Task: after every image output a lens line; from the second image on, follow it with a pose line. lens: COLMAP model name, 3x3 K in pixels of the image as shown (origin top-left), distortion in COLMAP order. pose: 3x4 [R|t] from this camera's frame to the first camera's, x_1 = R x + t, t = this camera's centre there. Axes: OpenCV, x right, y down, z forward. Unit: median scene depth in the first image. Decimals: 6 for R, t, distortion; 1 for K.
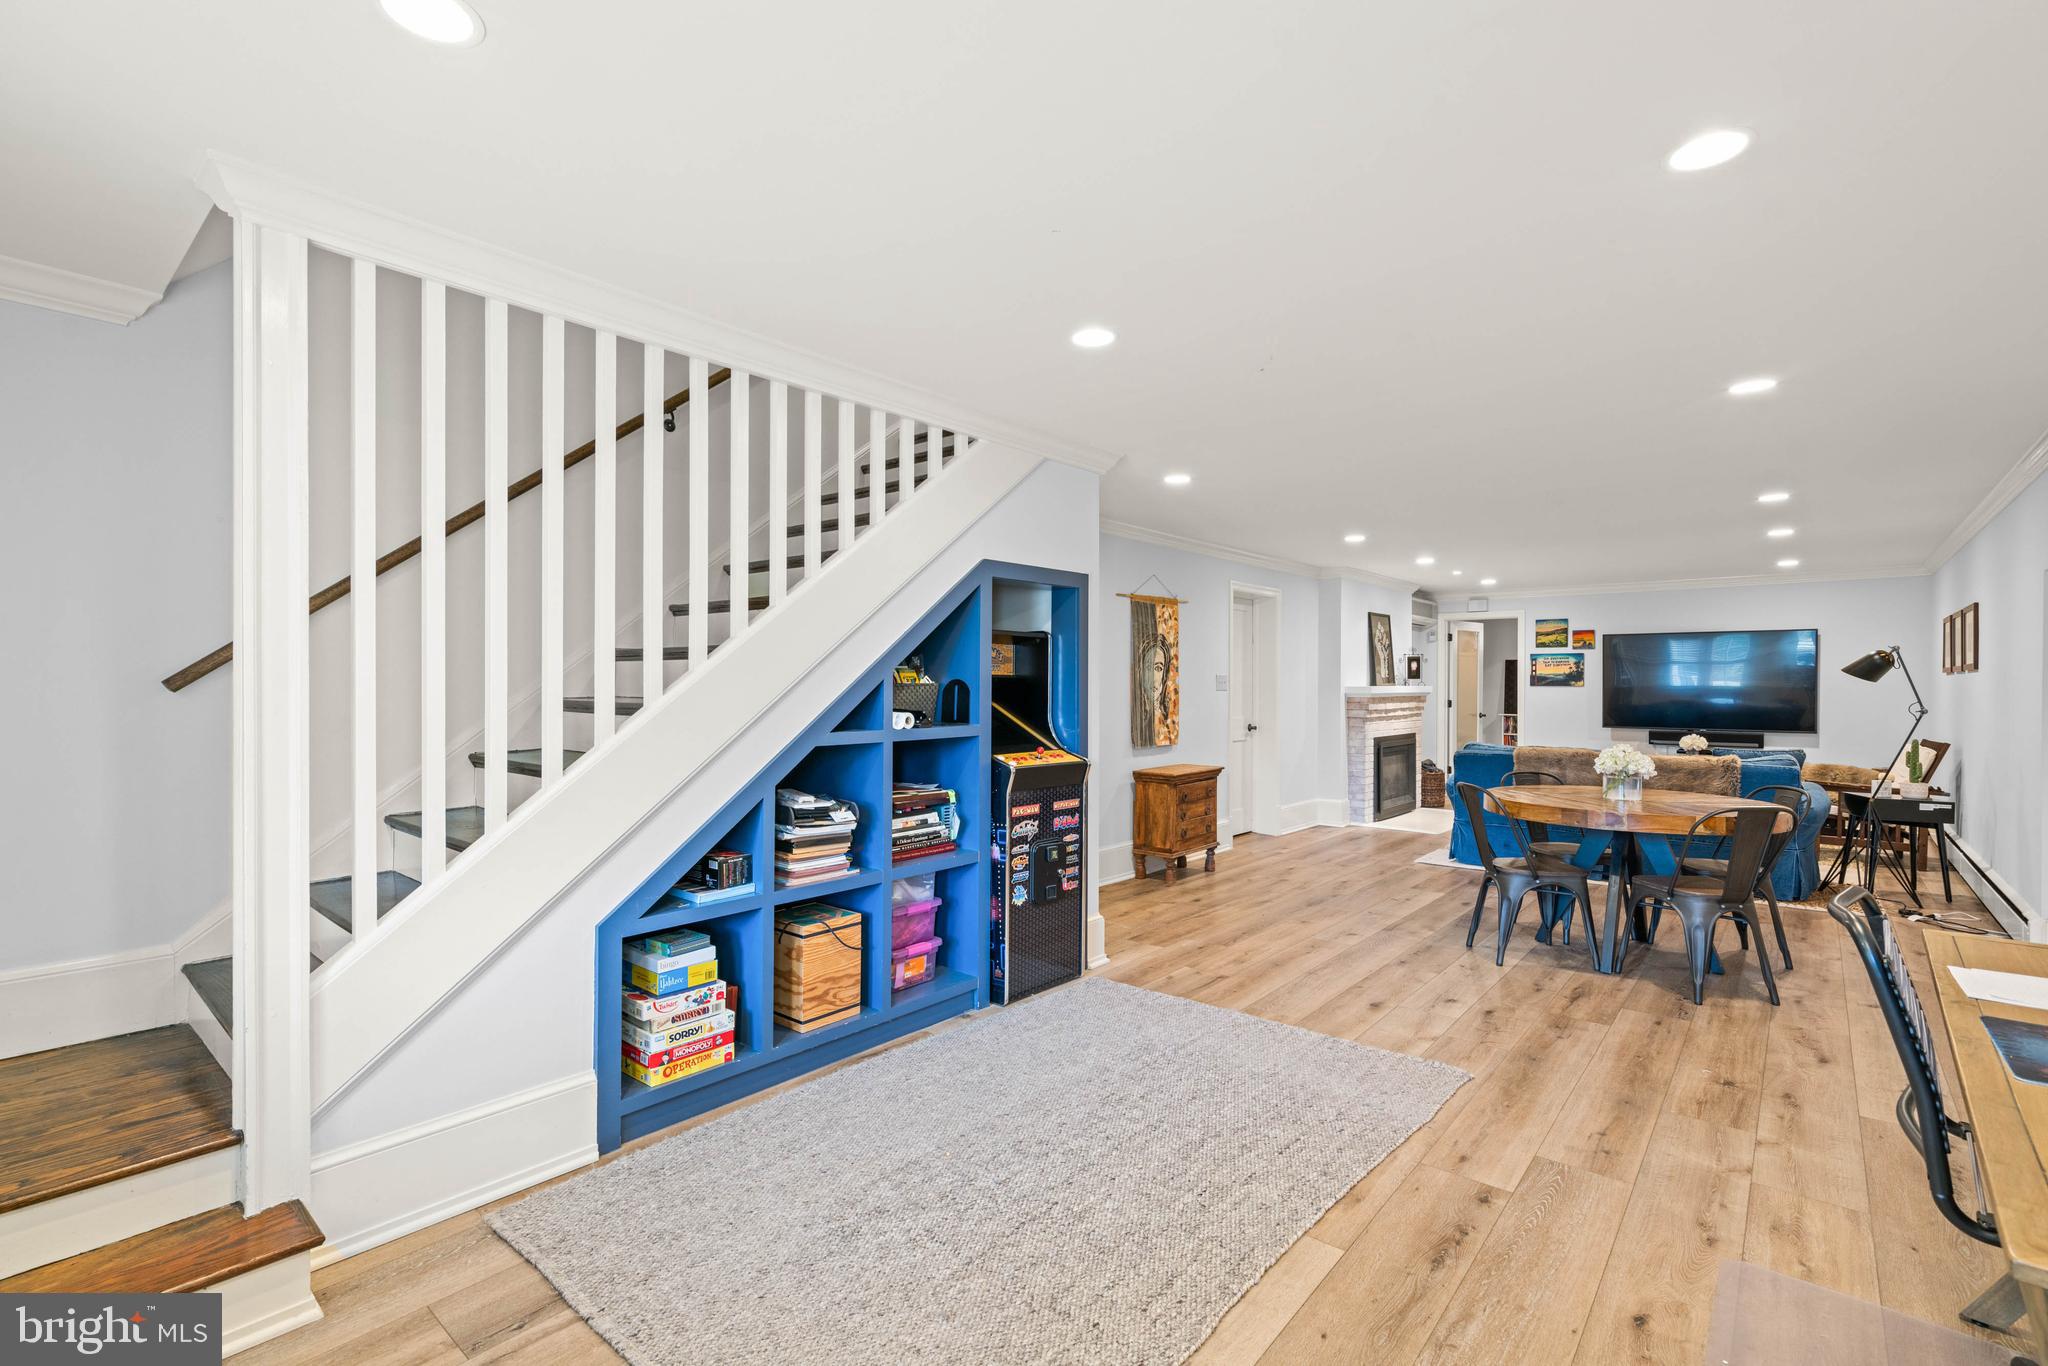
lens RADIAL K [[930.4, 0, 1027.2], [0, 930.4, 684.7], [0, 0, 1]] dist [-0.006918, 0.000975]
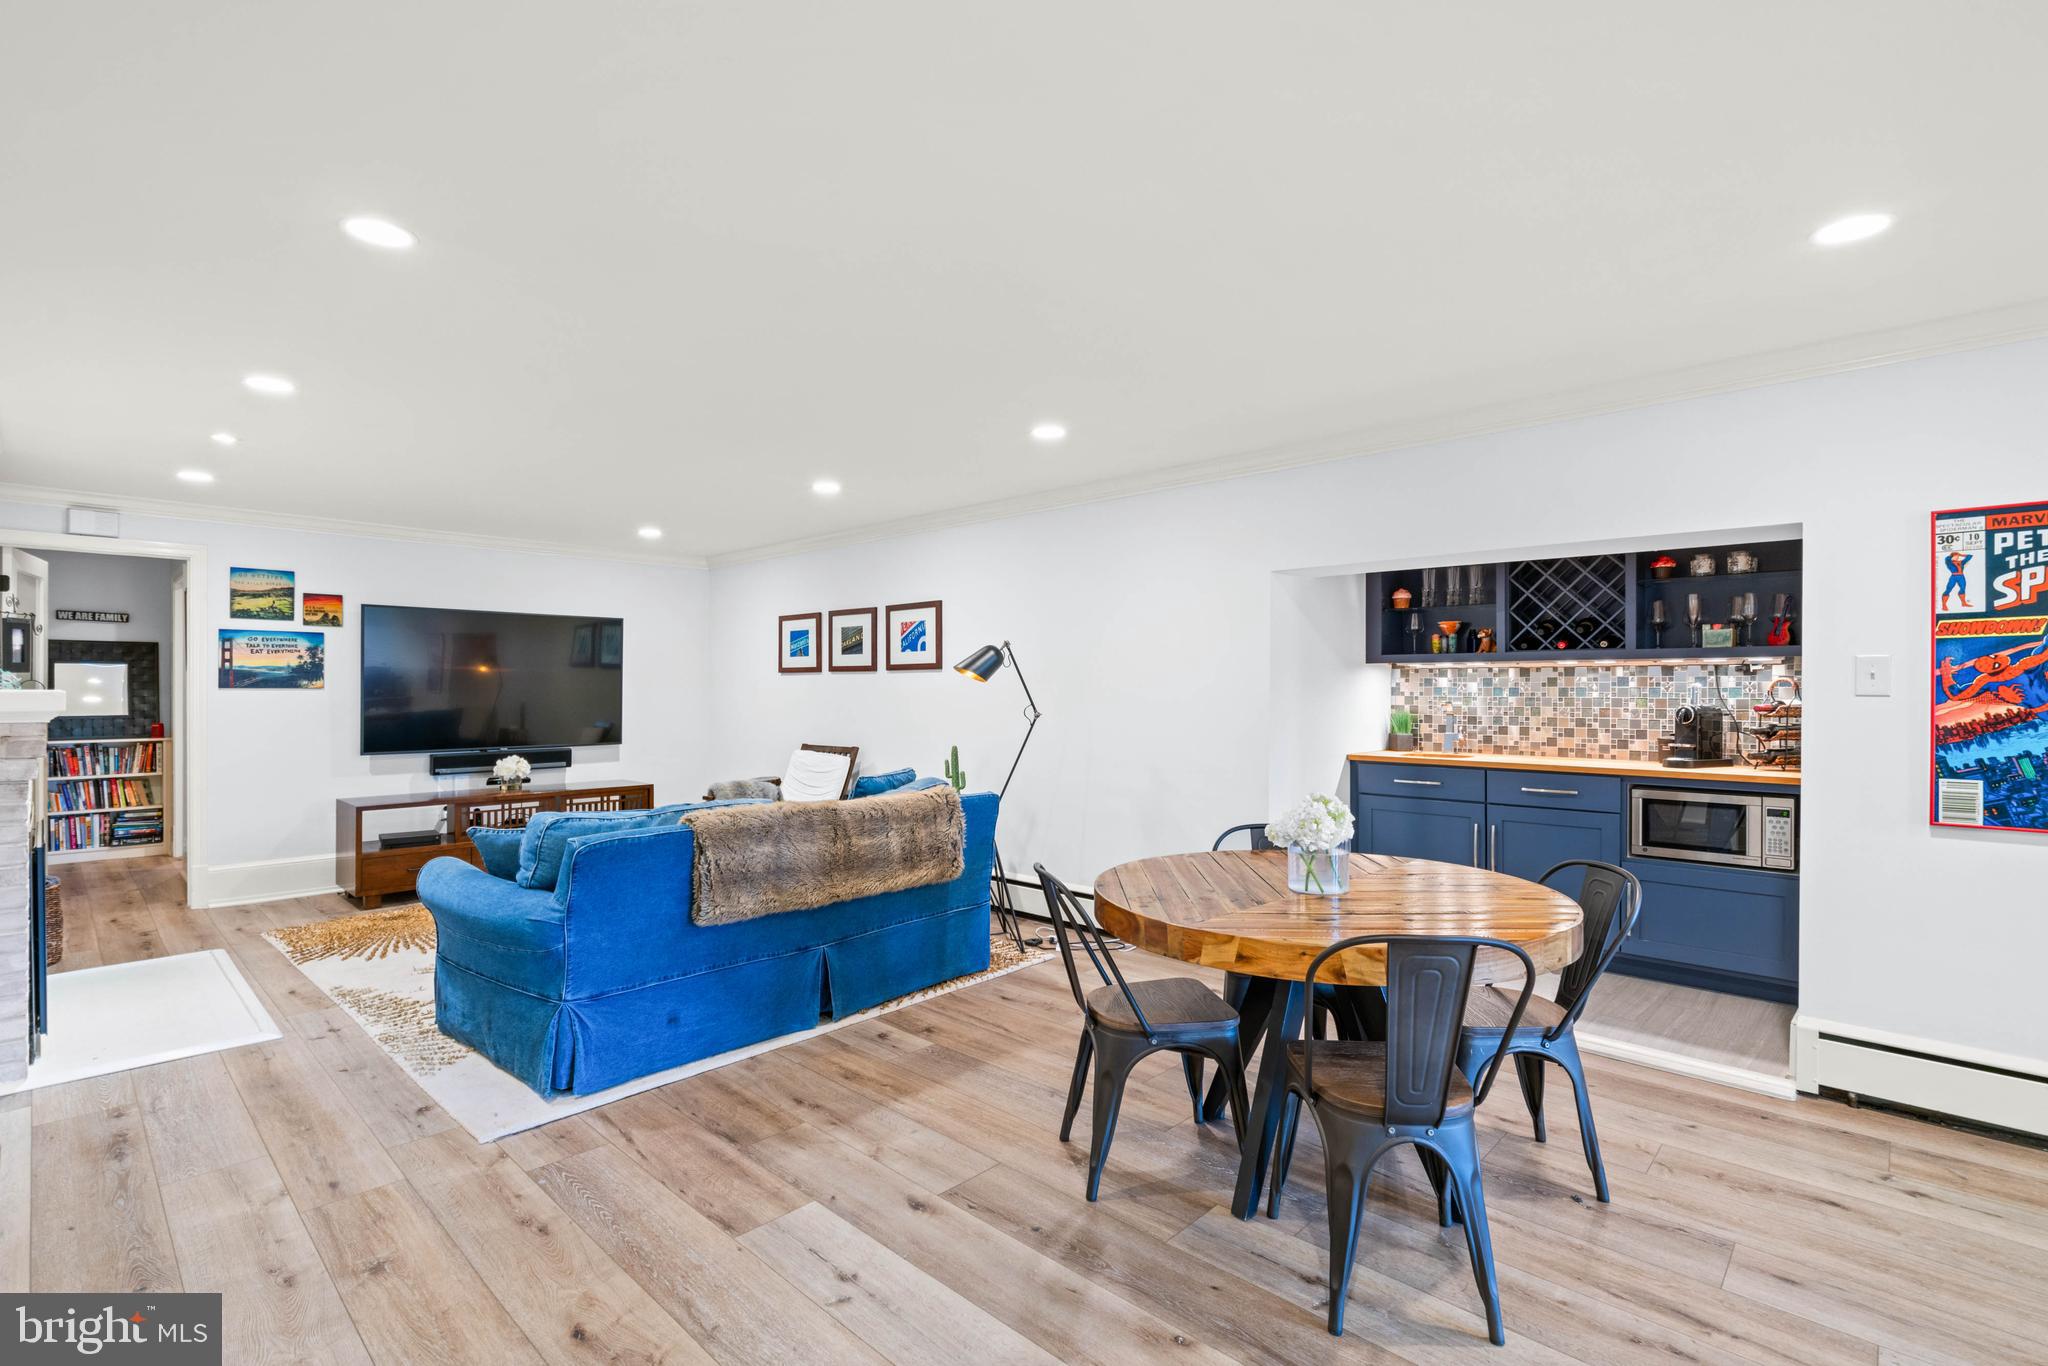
lens RADIAL K [[930.4, 0, 1020.6], [0, 930.4, 686.5], [0, 0, 1]] dist [-0.006918, 0.000975]
pose [[0.055922, -0.006591, 0.998413, 0.032091], [0.002278, 0.999976, 0.006474, -0.002391], [-0.998433, 0.001912, 0.055935, 0.530989]]
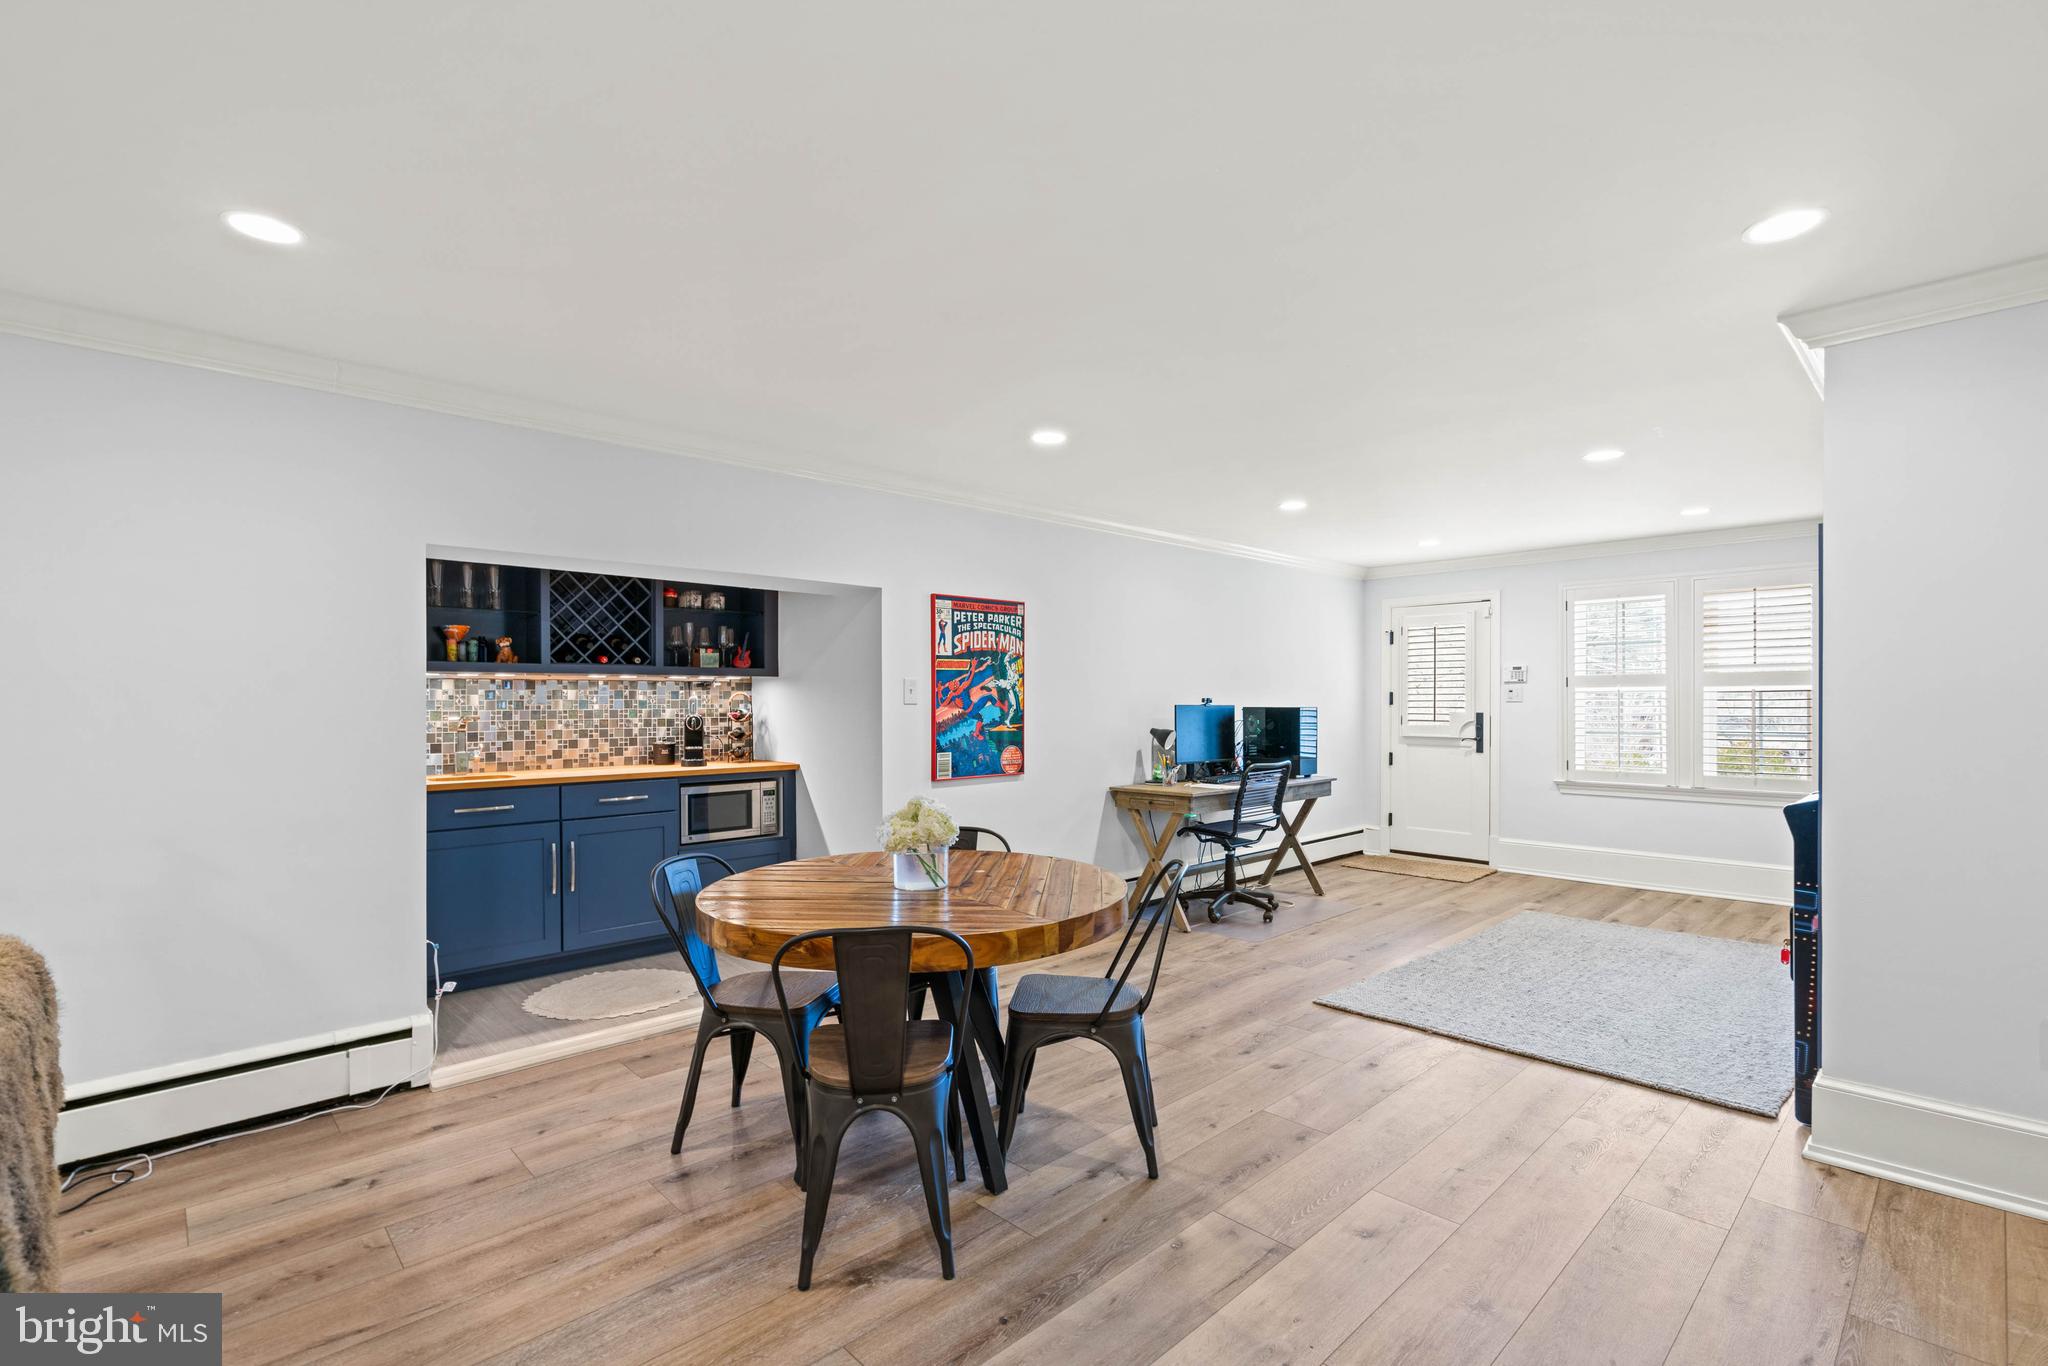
lens RADIAL K [[930.4, 0, 1016.2], [0, 930.4, 694.8], [0, 0, 1]] dist [-0.006918, 0.000975]
pose [[-0.993013, -0.003847, 0.117942, 0.233448], [-0.004172, 0.999988, -0.002513, -0.000720], [-0.117931, -0.002988, -0.993017, 0.736561]]
